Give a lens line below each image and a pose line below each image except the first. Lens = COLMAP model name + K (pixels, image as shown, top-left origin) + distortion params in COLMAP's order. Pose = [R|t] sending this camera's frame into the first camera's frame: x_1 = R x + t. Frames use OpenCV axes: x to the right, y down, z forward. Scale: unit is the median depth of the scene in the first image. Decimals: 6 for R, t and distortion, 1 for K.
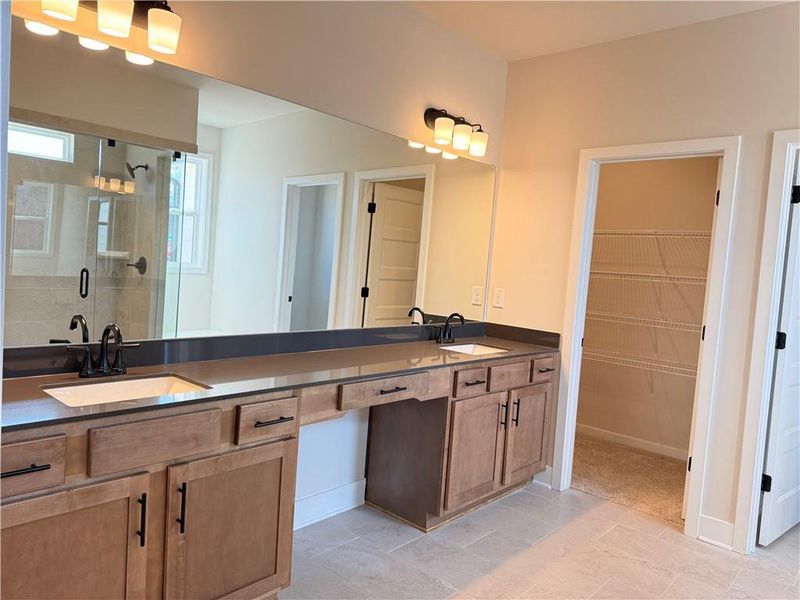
lens RADIAL K [[582.9, 0, 399.5], [0, 582.9, 285.6], [0, 0, 1]] dist [0.092452, -0.094991]
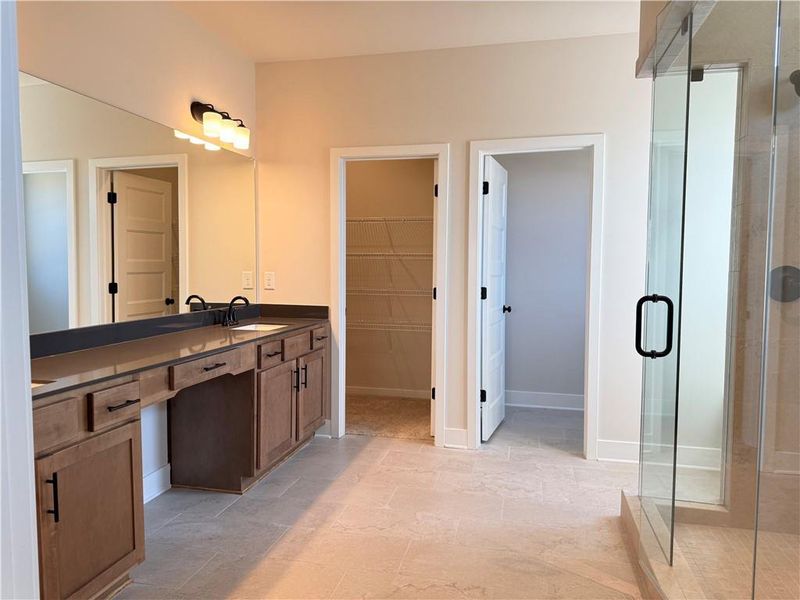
lens RADIAL K [[582.9, 0, 399.5], [0, 582.9, 285.6], [0, 0, 1]] dist [0.092452, -0.094991]
pose [[0.872689, -0.078336, 0.481951, -0.181433], [0.071284, 0.996911, 0.032961, 0.014692], [-0.483045, 0.005591, 0.875578, -0.096590]]
